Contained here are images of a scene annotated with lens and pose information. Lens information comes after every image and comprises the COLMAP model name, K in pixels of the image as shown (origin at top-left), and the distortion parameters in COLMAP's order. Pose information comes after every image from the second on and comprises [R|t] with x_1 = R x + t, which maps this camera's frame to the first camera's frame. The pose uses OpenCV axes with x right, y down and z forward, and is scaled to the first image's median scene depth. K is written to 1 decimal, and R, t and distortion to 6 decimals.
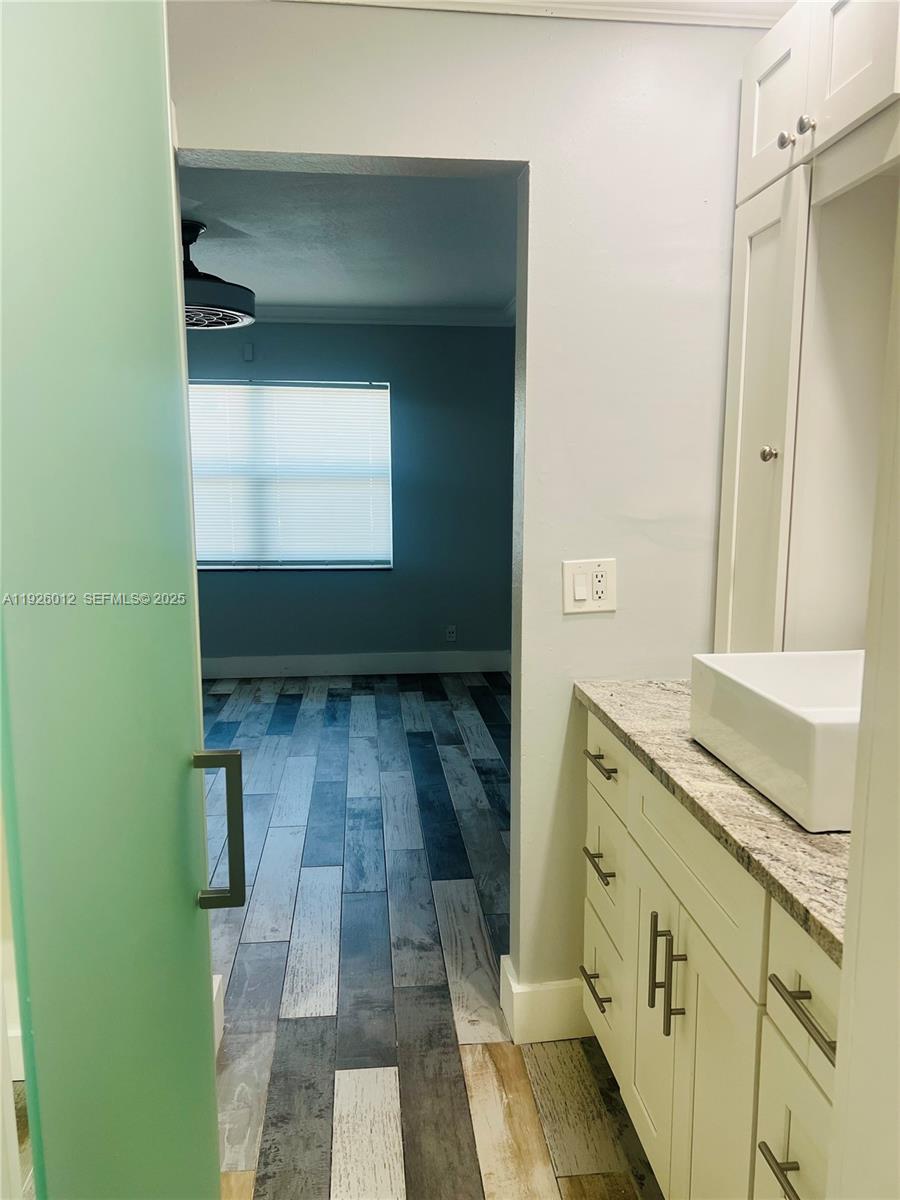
lens RADIAL K [[896.5, 0, 458.1], [0, 896.5, 601.3], [0, 0, 1]] dist [0.030227, -0.038688]
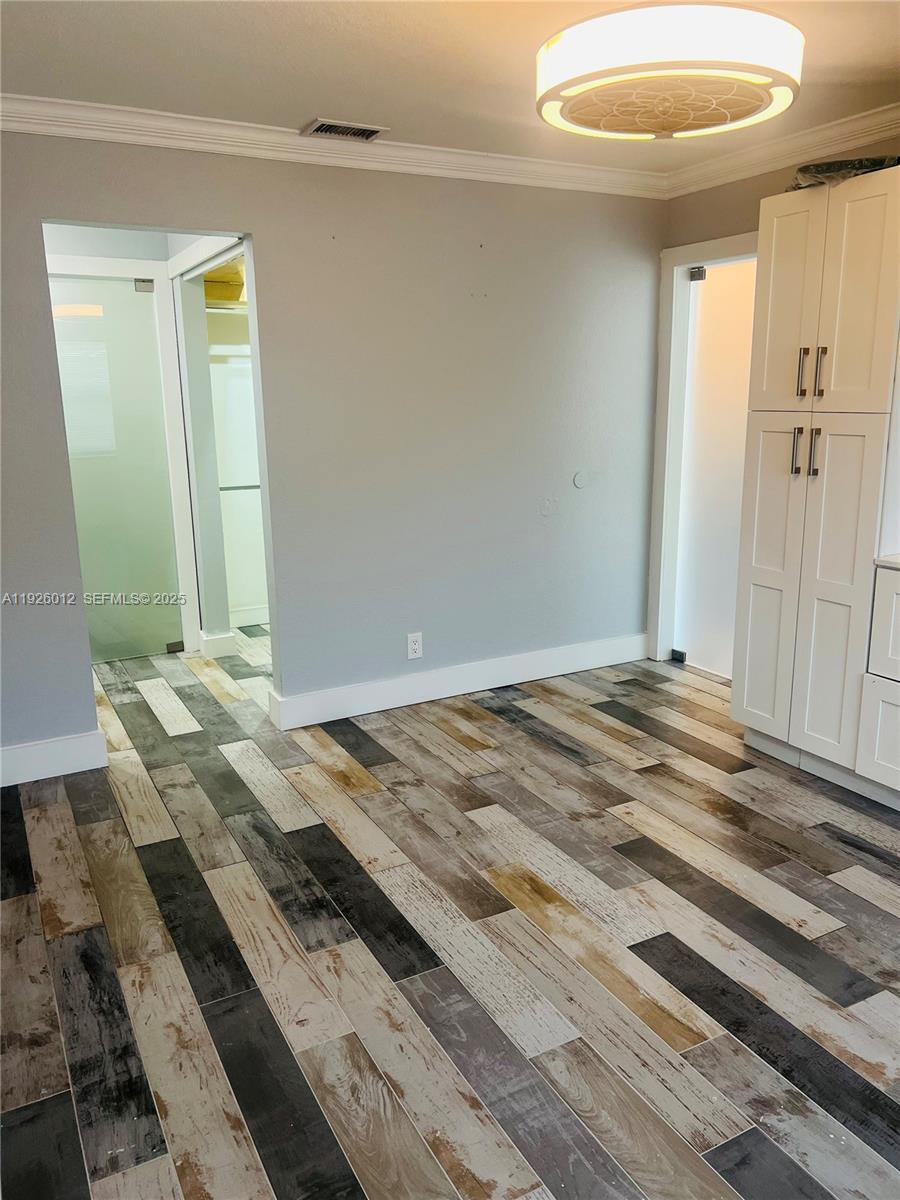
lens RADIAL K [[896.5, 0, 444.5], [0, 896.5, 593.9], [0, 0, 1]] dist [0.030227, -0.038688]
pose [[-0.927358, 0.108163, -0.358201, 0.026939], [-0.029507, 0.933187, 0.358177, -0.303577], [0.373010, 0.342728, -0.862207, 1.934522]]
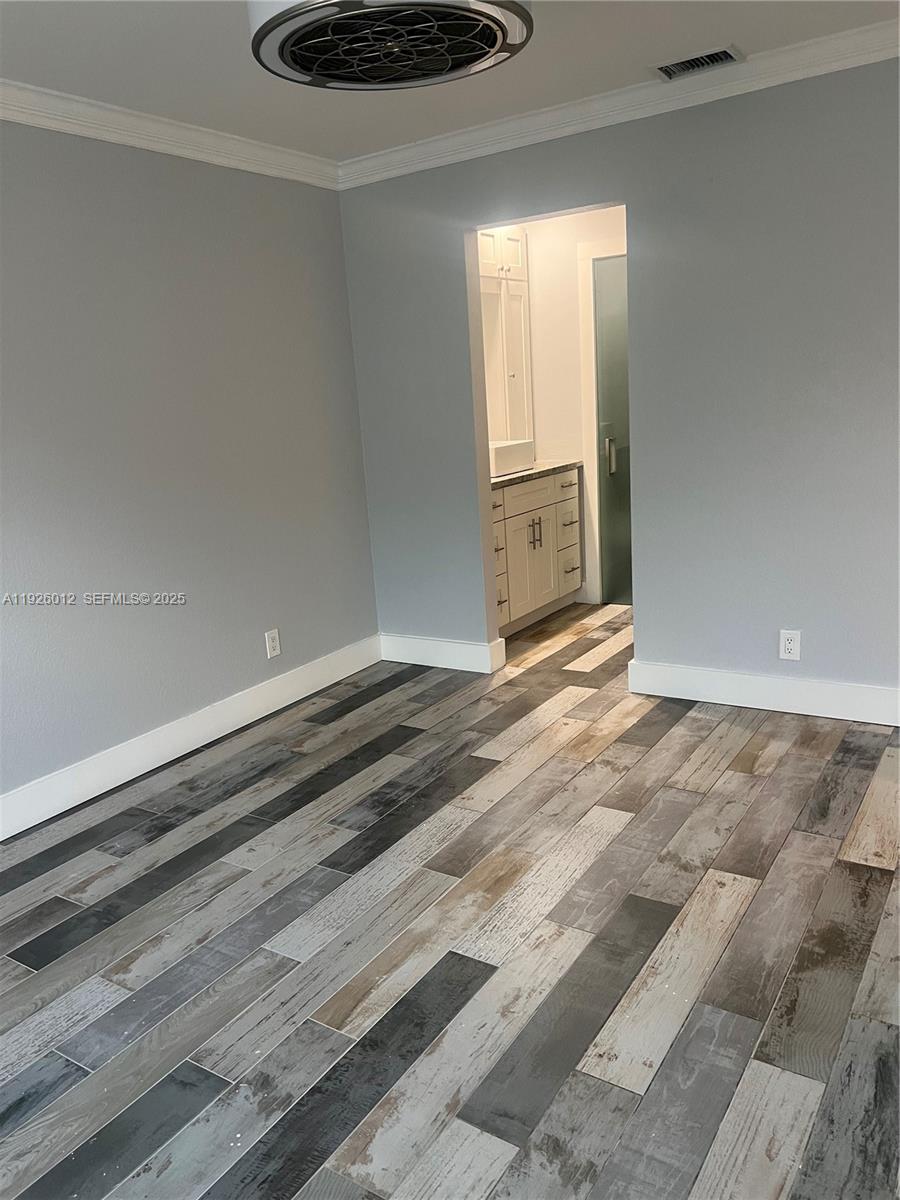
lens RADIAL K [[896.5, 0, 446.5], [0, 896.5, 602.3], [0, 0, 1]] dist [0.030227, -0.038688]
pose [[-0.772592, -0.087384, 0.628861, -0.825624], [0.166907, 0.927691, 0.333964, -0.256102], [-0.612572, 0.362979, -0.702141, 1.841619]]
